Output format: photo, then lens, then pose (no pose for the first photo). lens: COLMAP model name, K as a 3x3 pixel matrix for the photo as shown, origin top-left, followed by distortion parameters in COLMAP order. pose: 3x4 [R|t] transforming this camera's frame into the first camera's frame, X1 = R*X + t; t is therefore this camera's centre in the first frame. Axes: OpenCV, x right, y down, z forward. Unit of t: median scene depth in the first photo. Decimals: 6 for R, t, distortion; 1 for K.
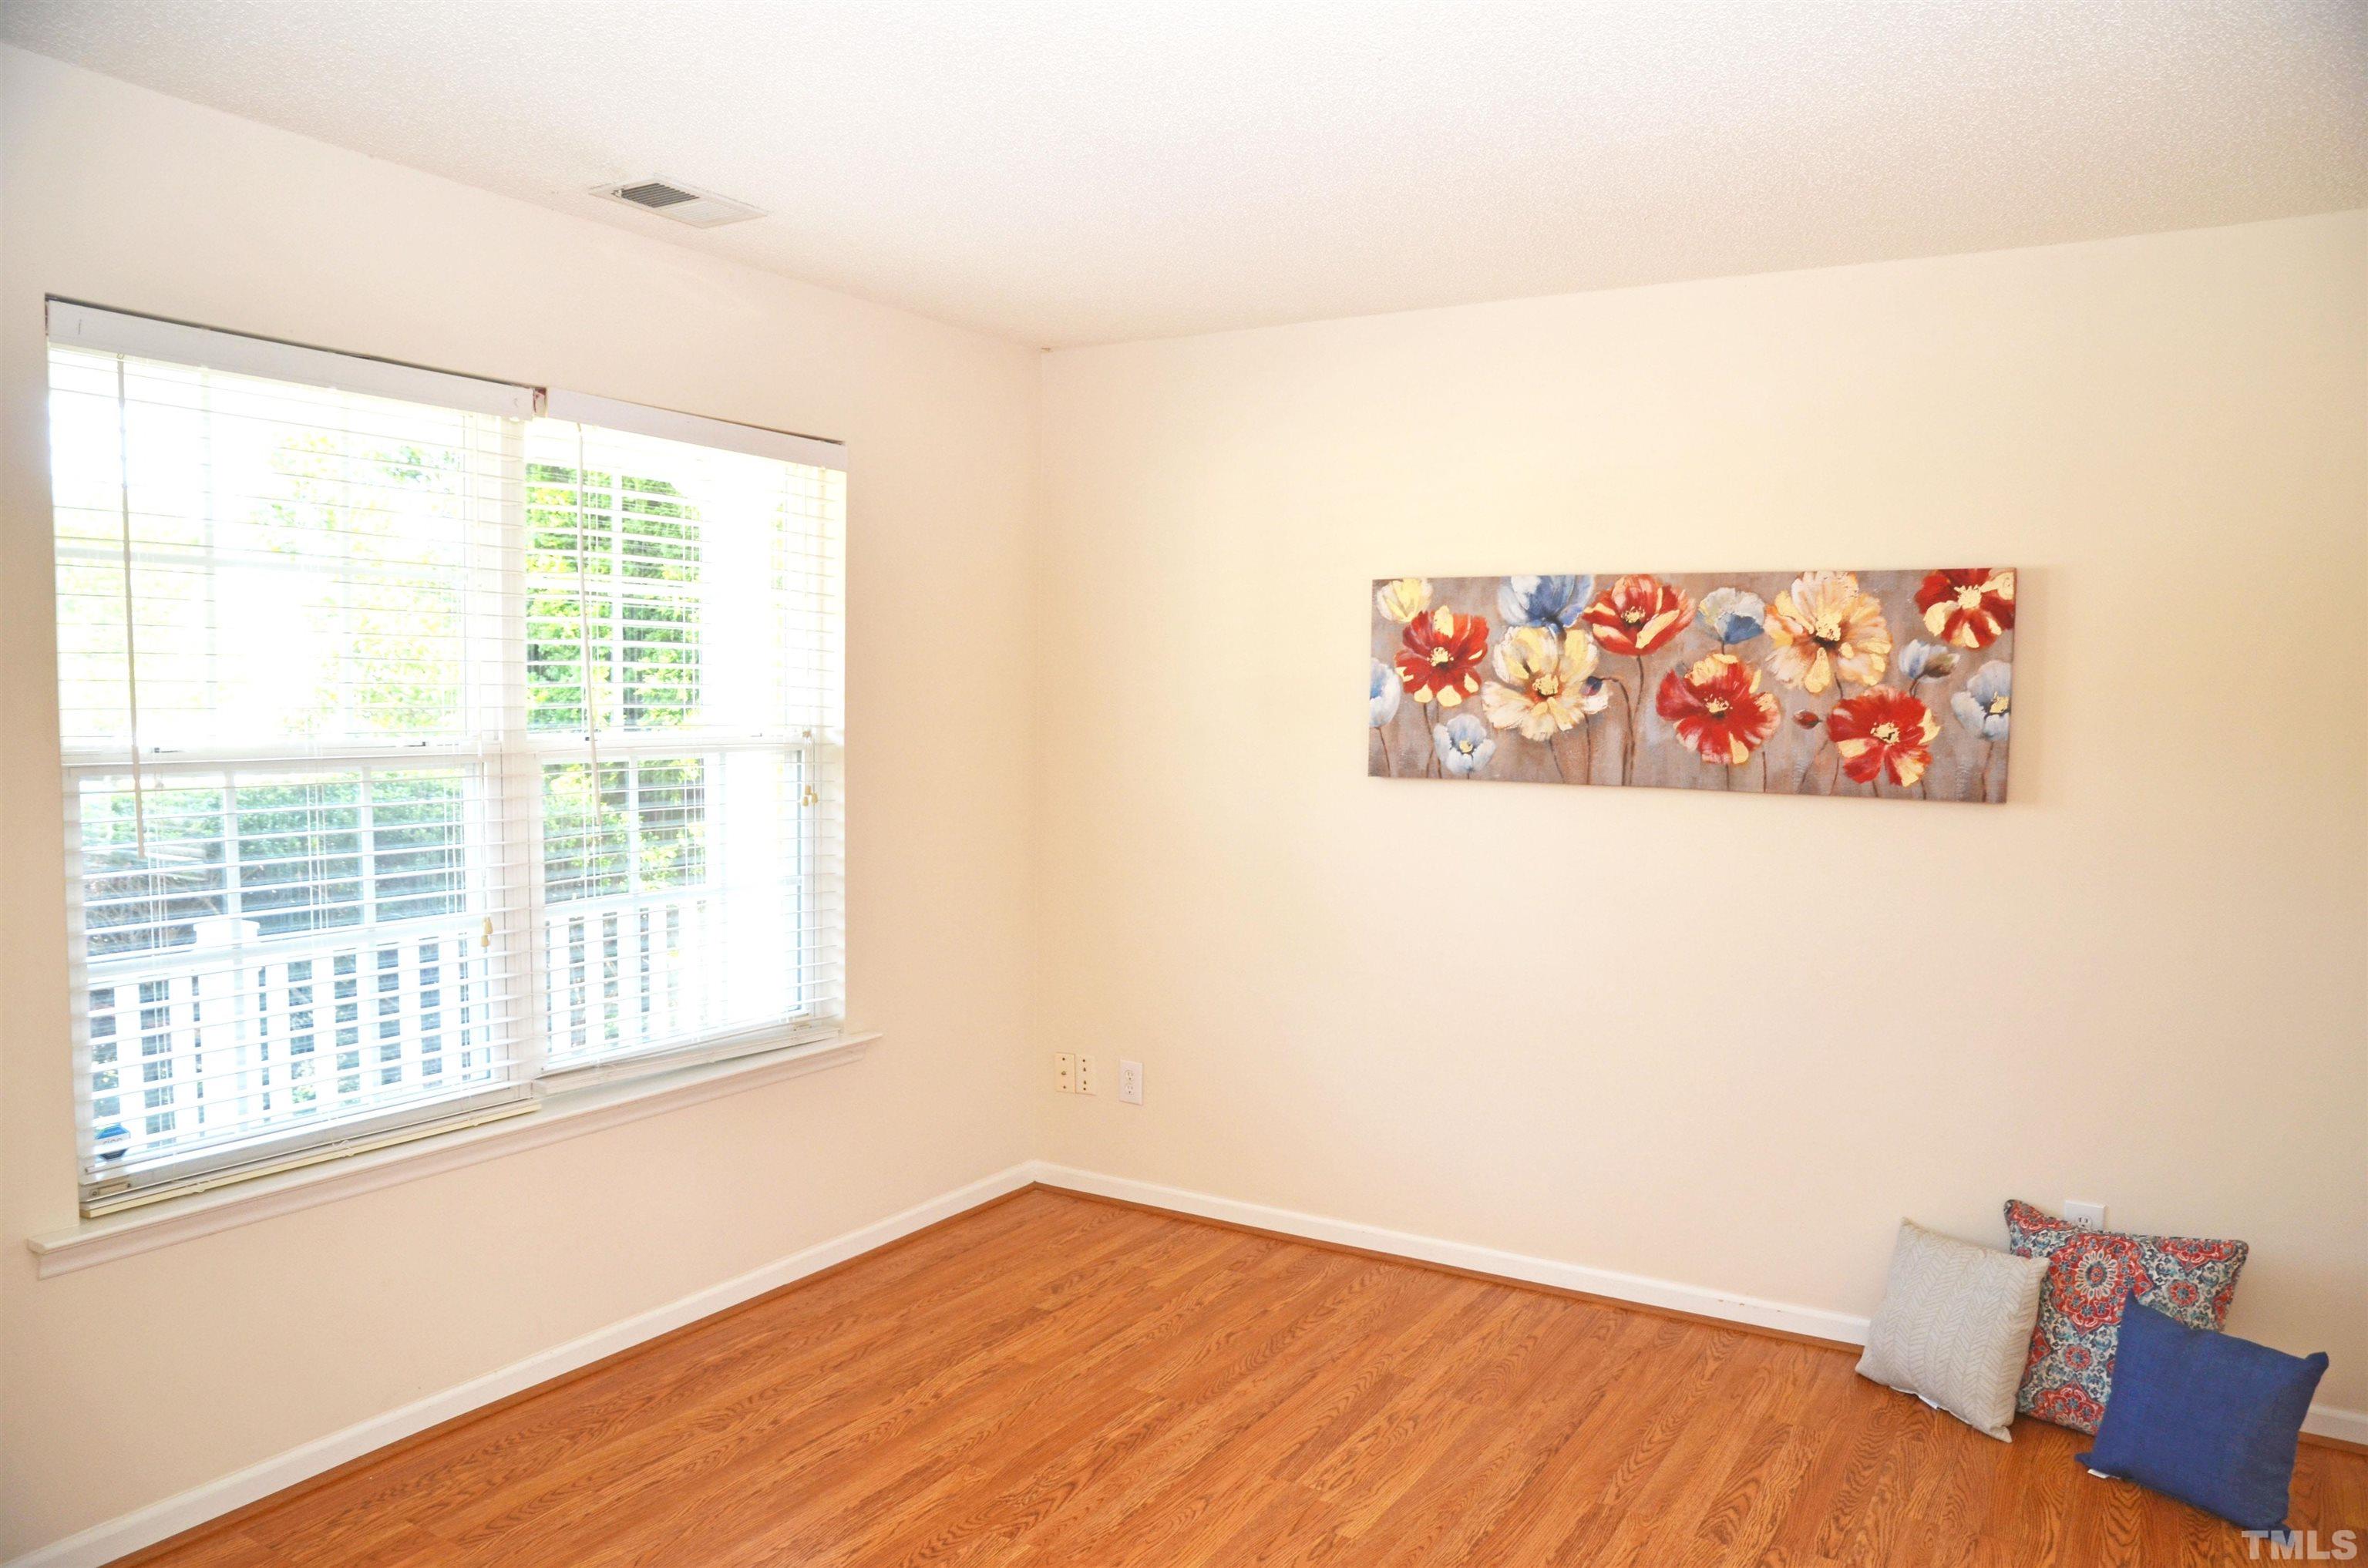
lens RADIAL K [[1642.0, 0, 1185.1], [0, 1642.0, 801.1], [0, 0, 1]] dist [-0.121956, 0.101516]
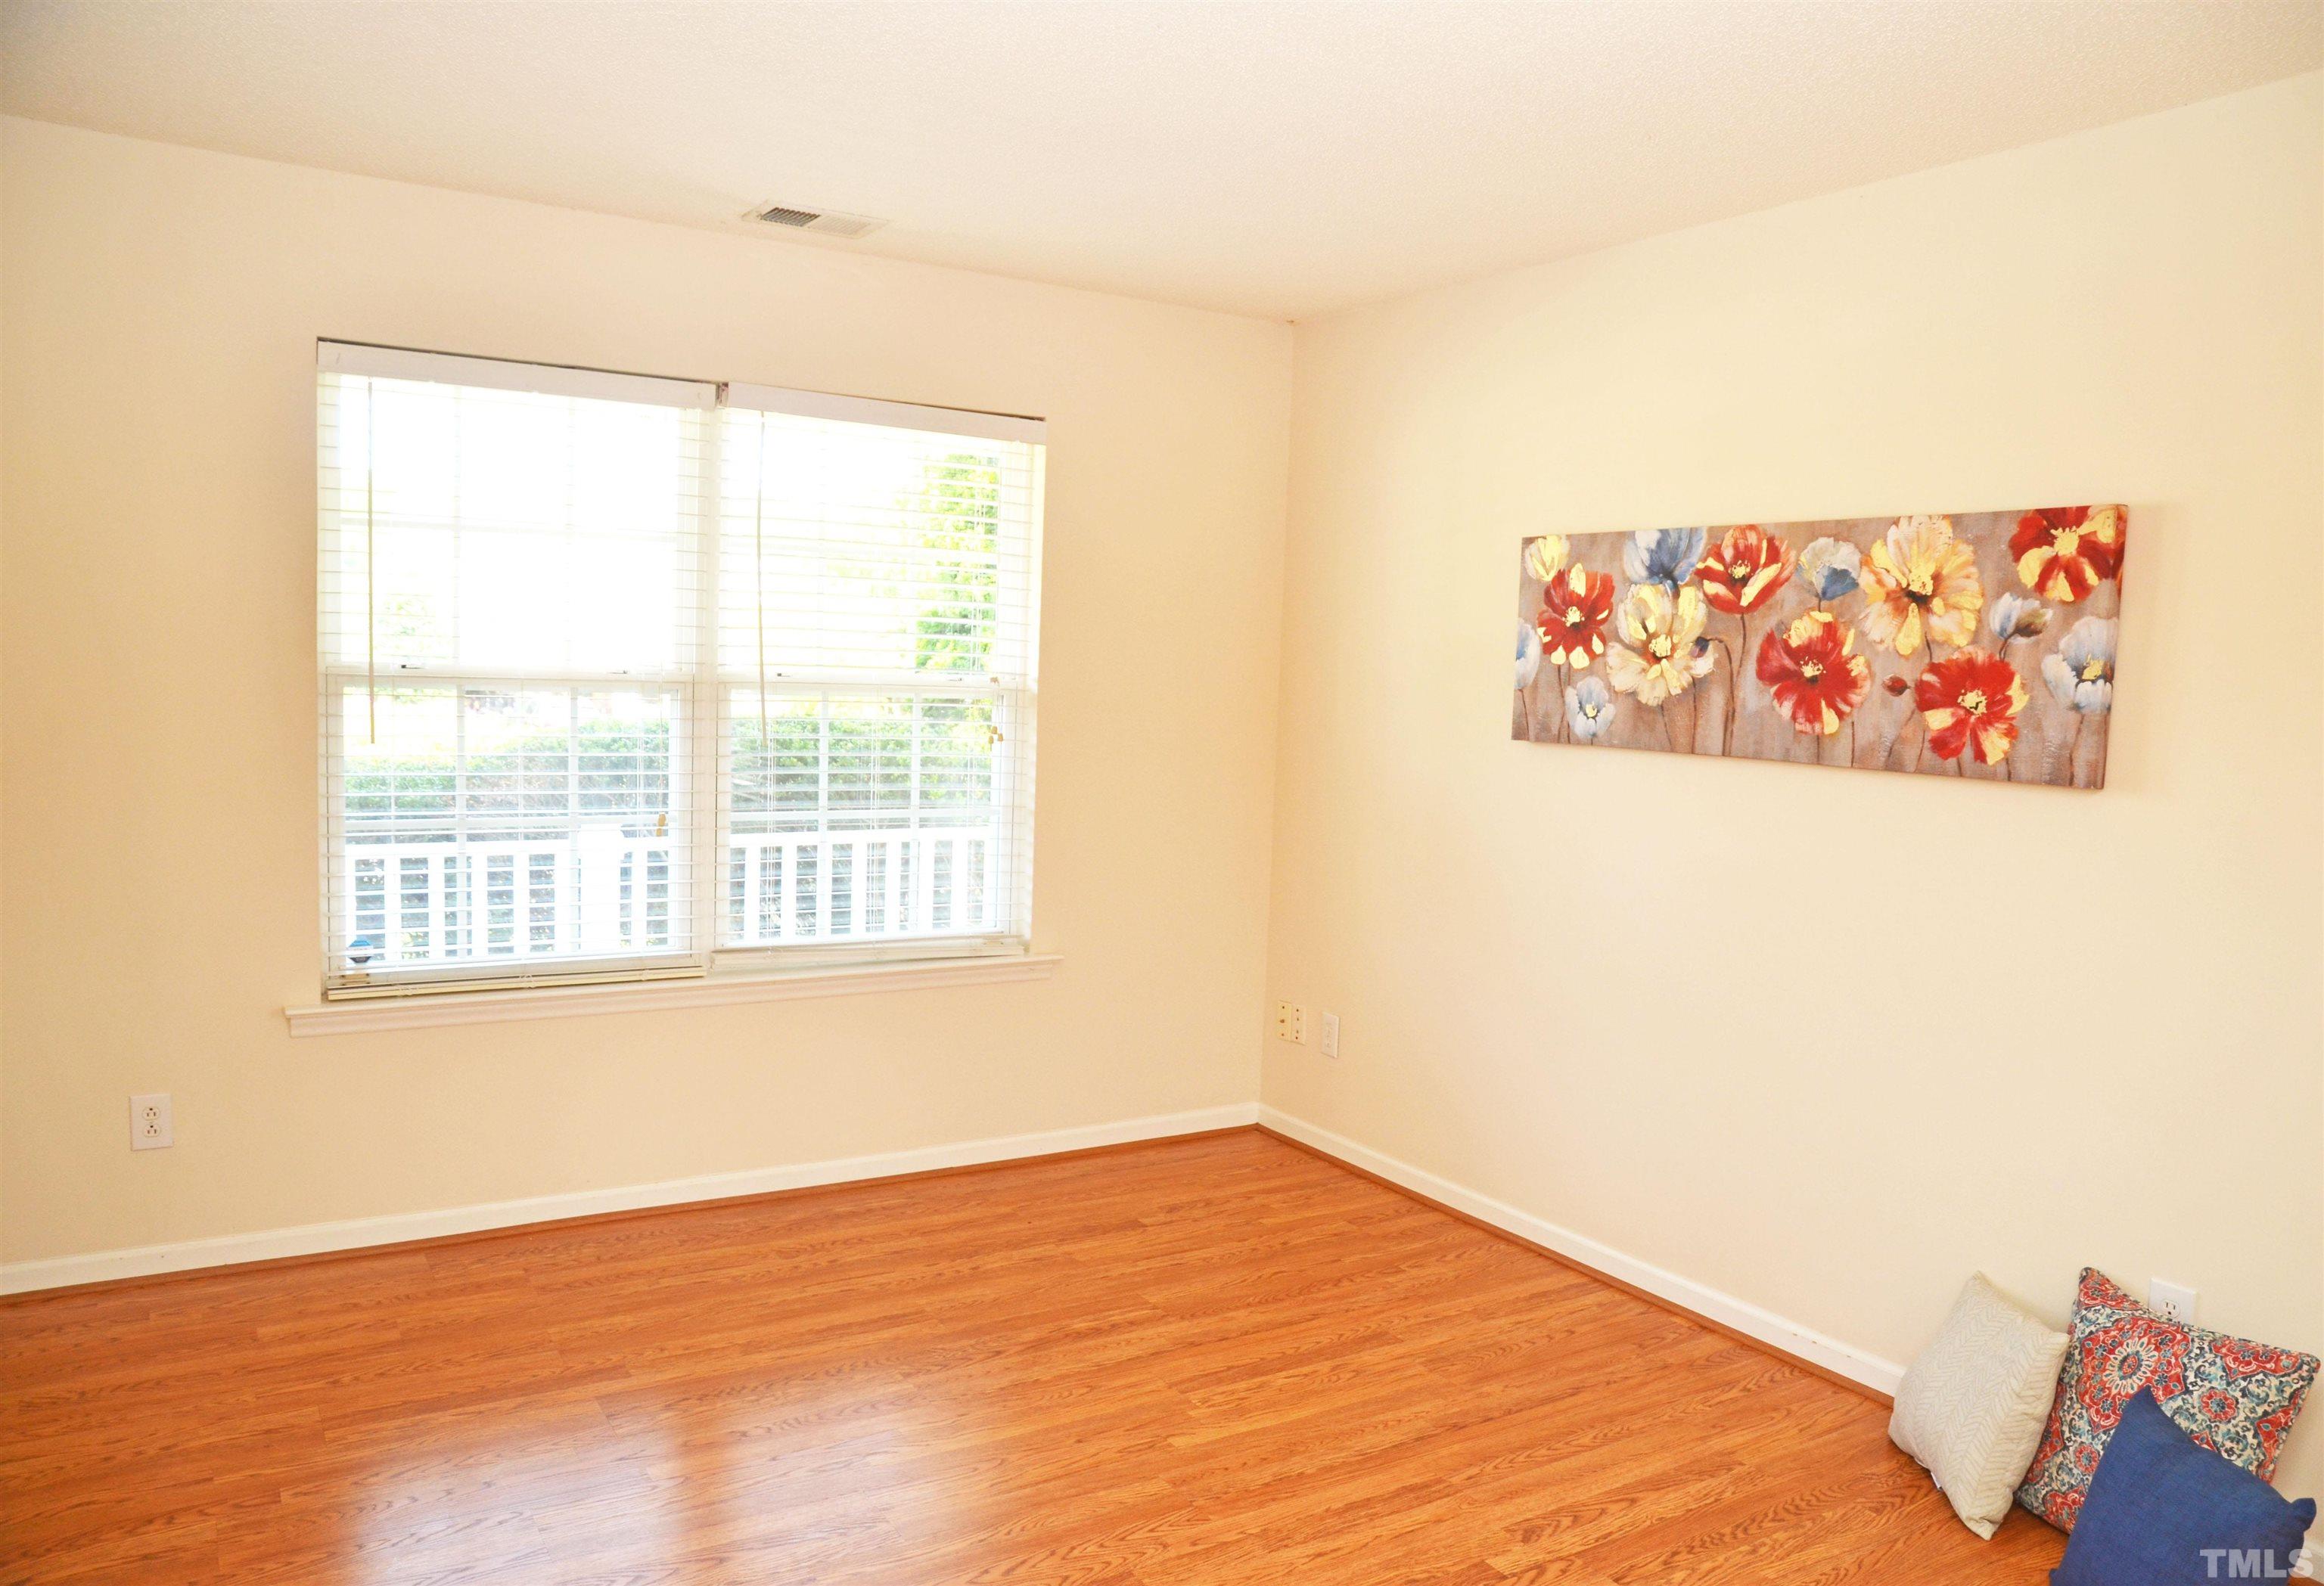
lens RADIAL K [[1666.1, 0, 1202.0], [0, 1666.1, 808.4], [0, 0, 1]] dist [-0.121642, 0.103613]
pose [[0.897402, 0.056743, -0.437550, 0.432188], [-0.054088, 0.998364, 0.018538, 0.019626], [0.437886, 0.007030, 0.899003, 0.038600]]
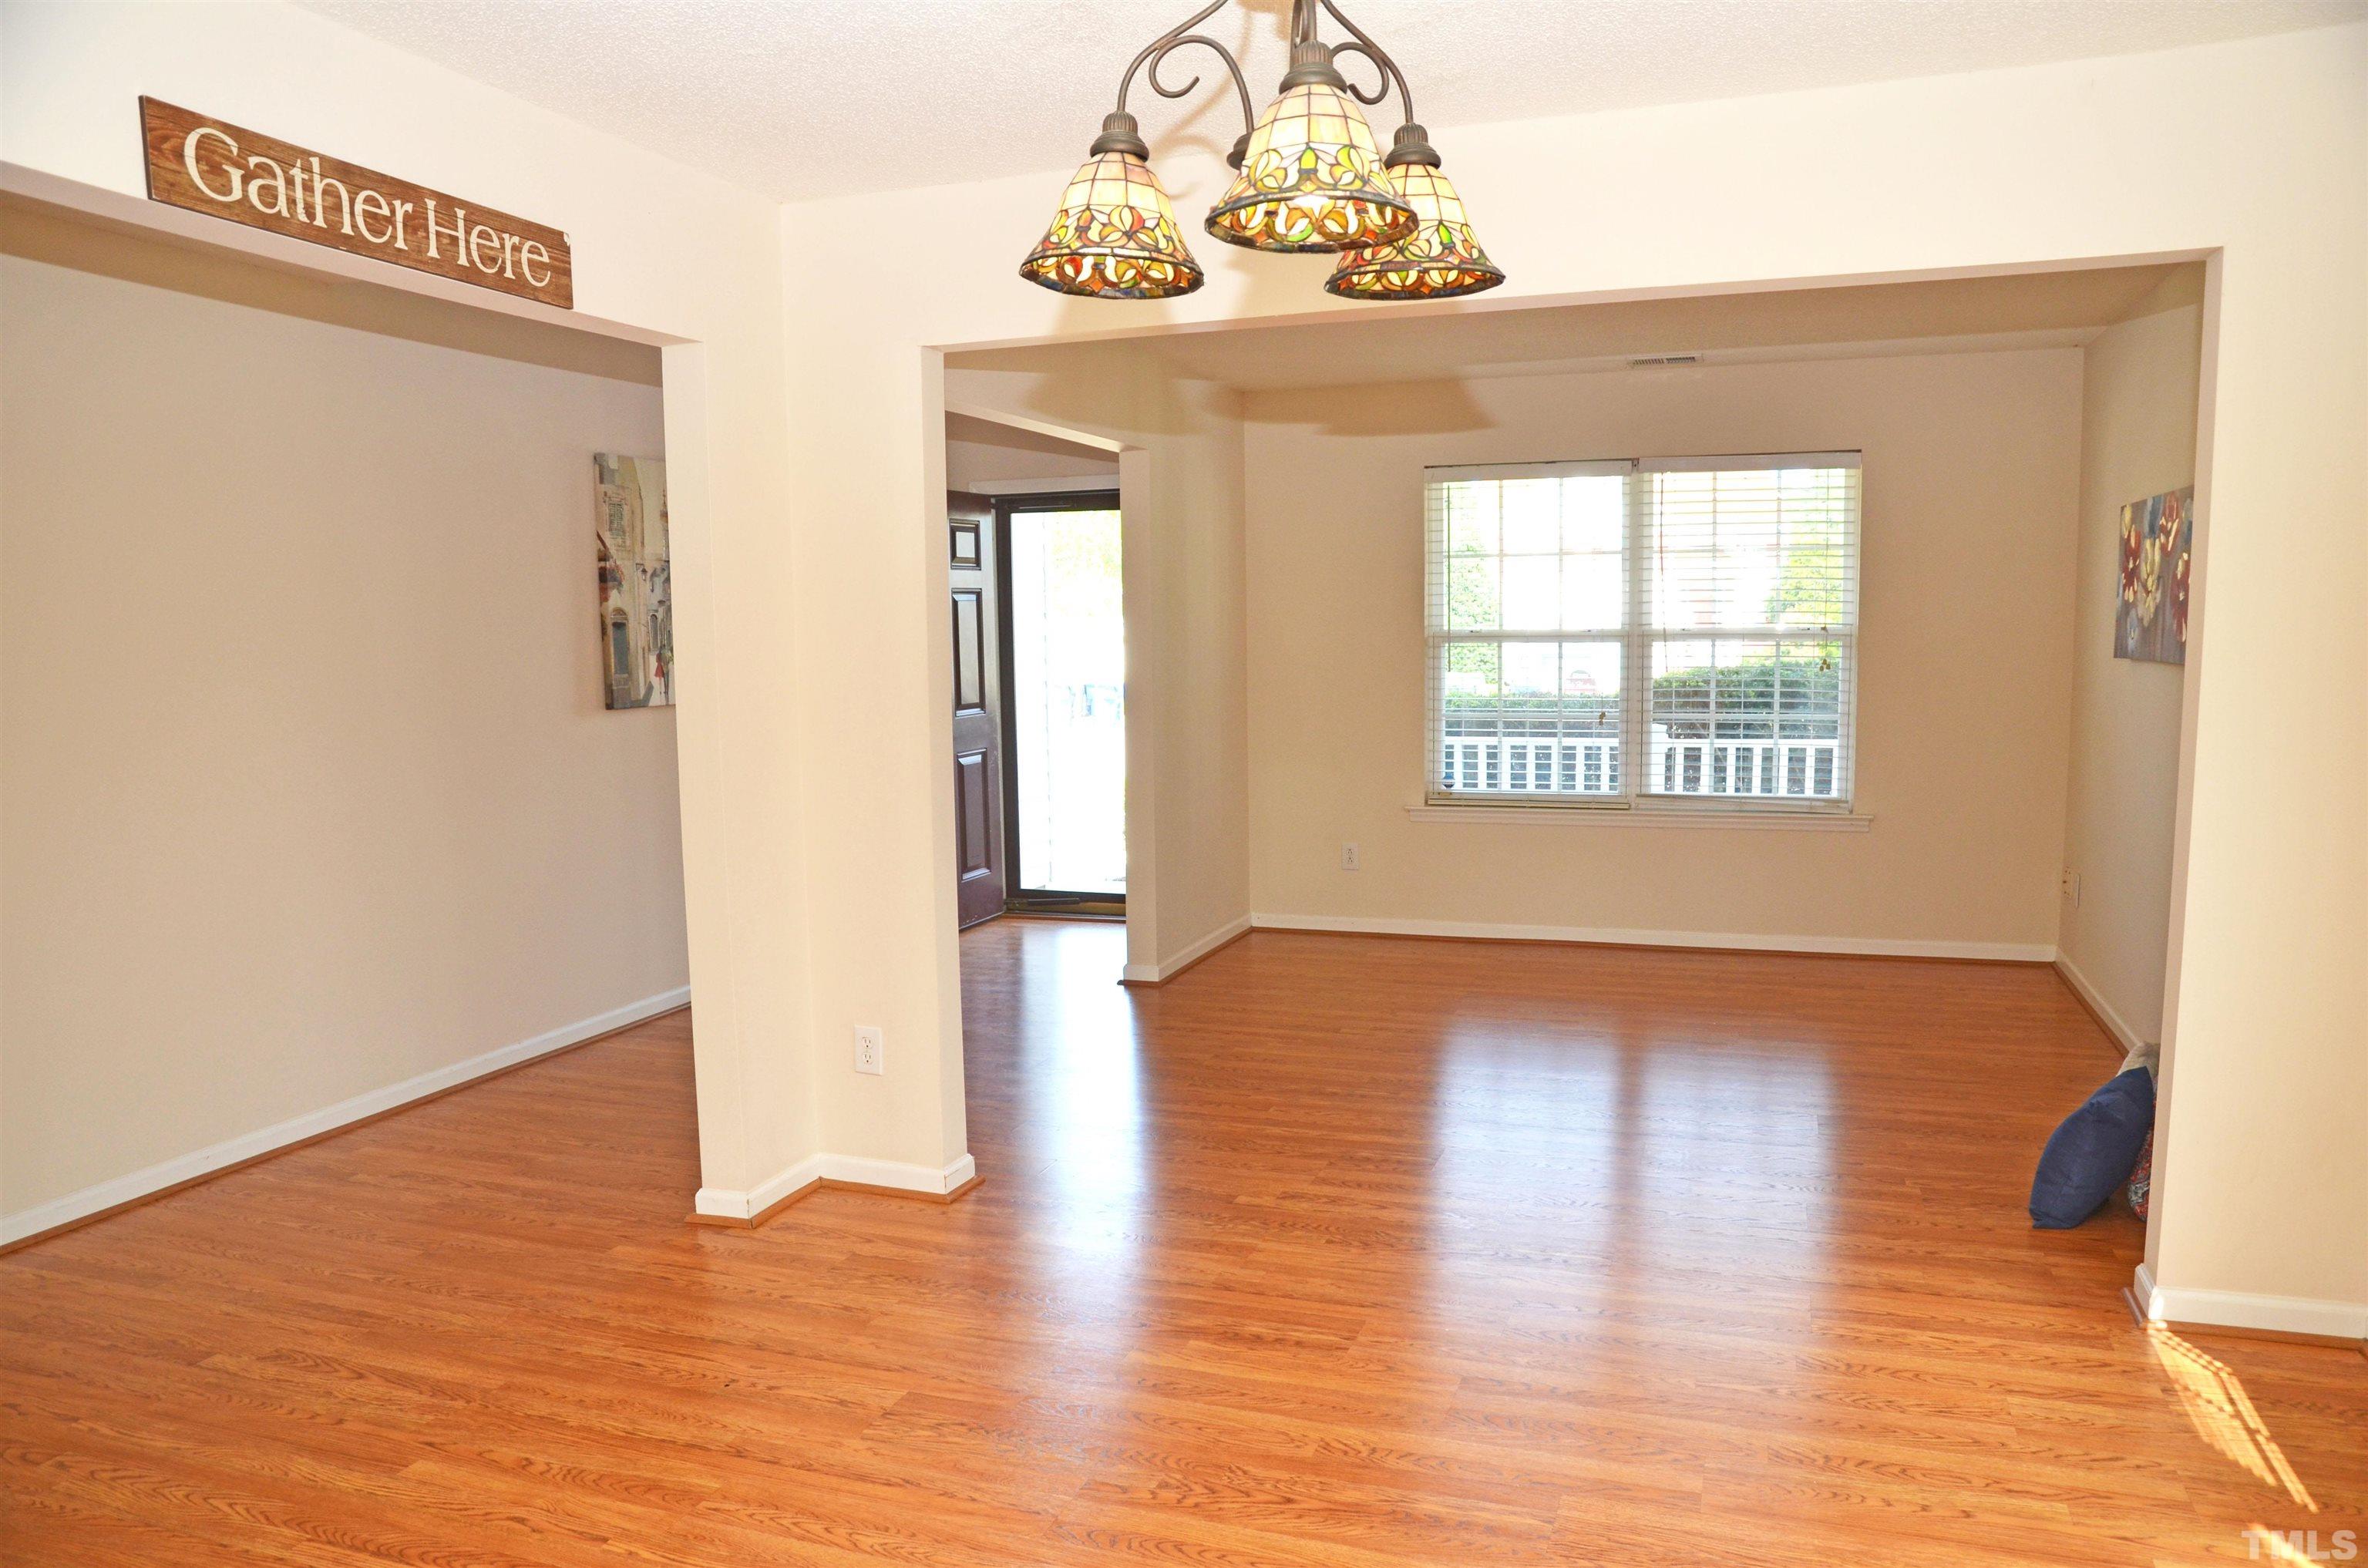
lens RADIAL K [[1642.0, 0, 1185.1], [0, 1642.0, 801.1], [0, 0, 1]] dist [-0.121956, 0.101516]
pose [[0.196982, 0.092868, -0.975999, 1.393876], [-0.045663, 0.995292, 0.085488, 0.026233], [0.979343, 0.027727, 0.200295, 0.020815]]
